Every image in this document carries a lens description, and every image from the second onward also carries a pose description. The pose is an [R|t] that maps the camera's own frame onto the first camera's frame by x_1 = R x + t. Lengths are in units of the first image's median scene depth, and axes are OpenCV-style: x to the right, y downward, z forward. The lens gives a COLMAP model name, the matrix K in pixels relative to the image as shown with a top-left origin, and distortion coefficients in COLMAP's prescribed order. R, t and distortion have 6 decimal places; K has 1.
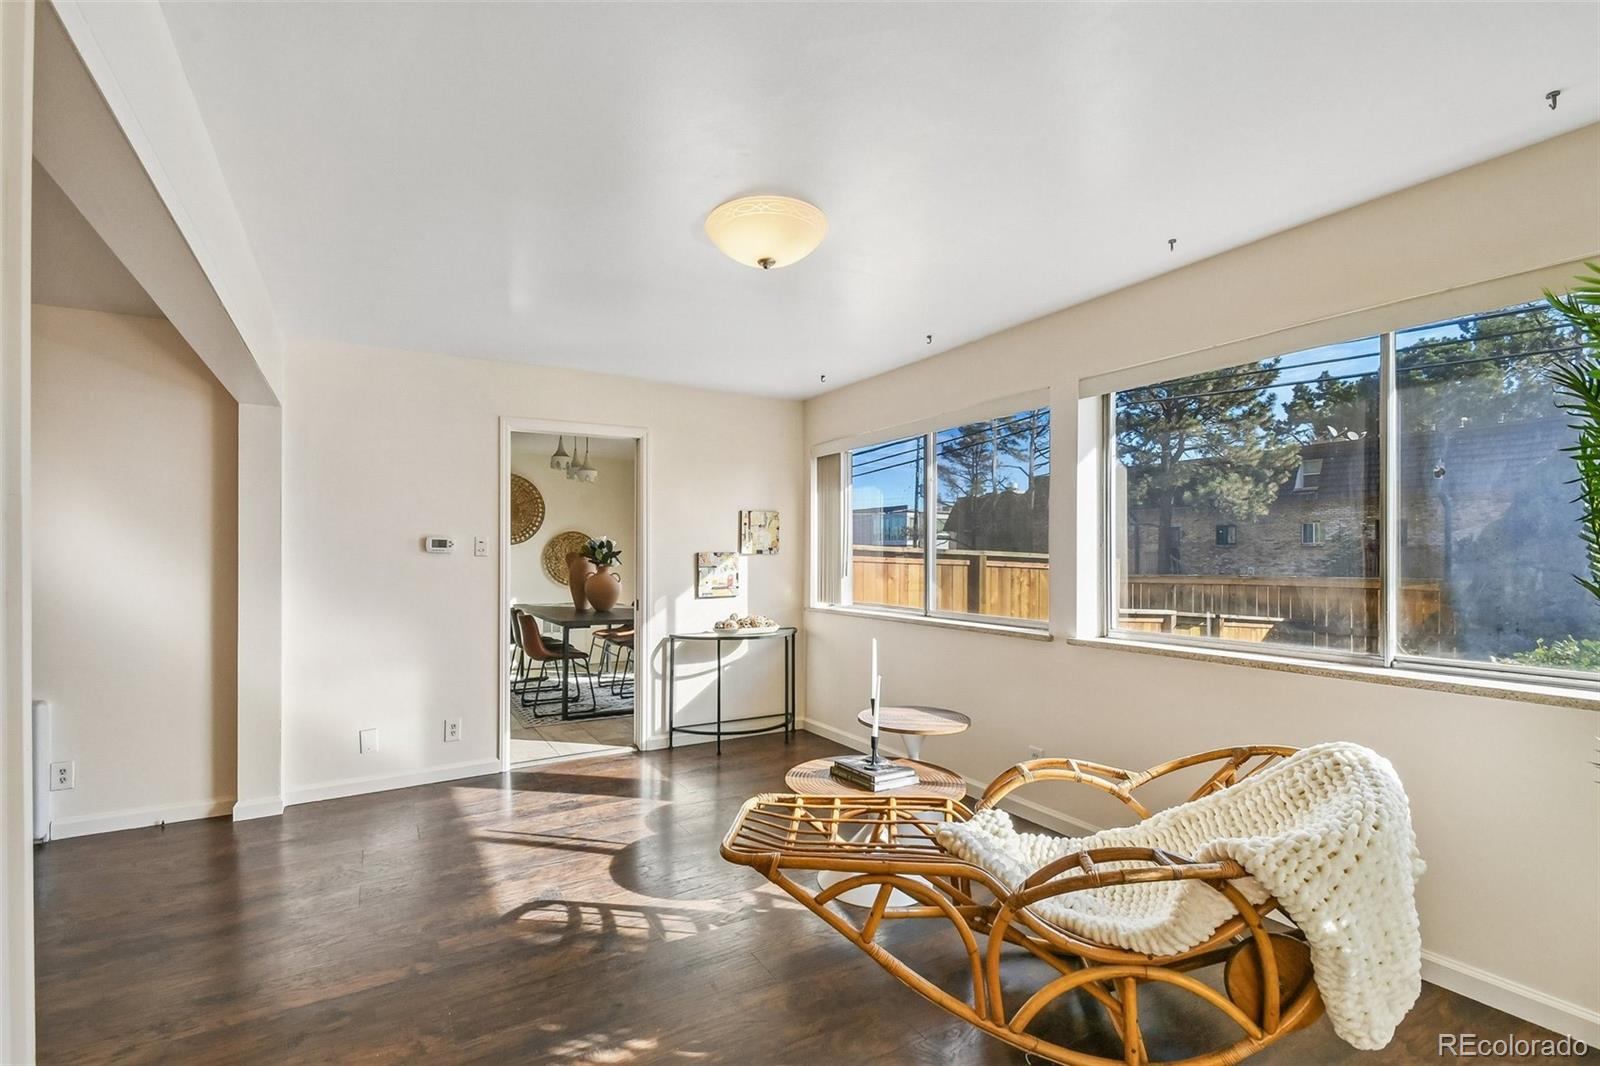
lens RADIAL K [[716.7, 0, 784.6], [0, 716.7, 542.4], [0, 0, 1]] dist [0.011437, -0.000252]
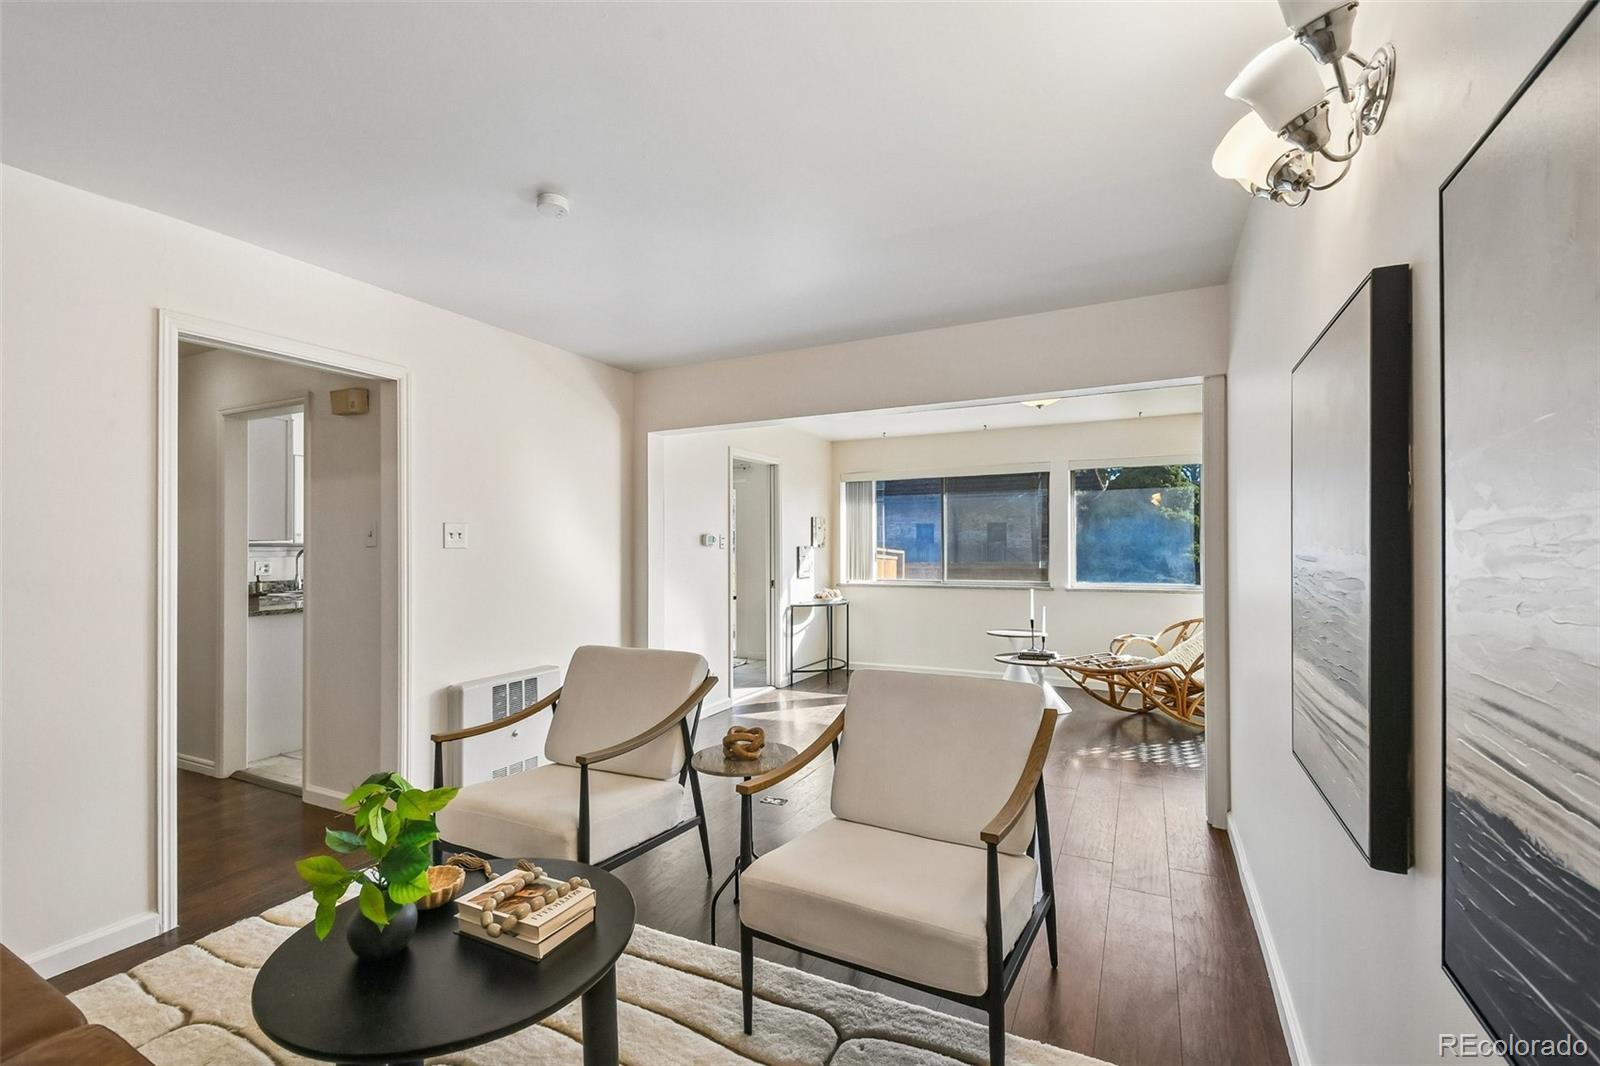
lens RADIAL K [[716.7, 0, 784.6], [0, 716.7, 542.4], [0, 0, 1]] dist [0.011437, -0.000252]
pose [[0.831327, 0.003801, 0.555771, -0.957798], [-0.007263, 0.999966, 0.004026, 0.000143], [-0.555736, -0.007384, 0.831326, -0.168766]]
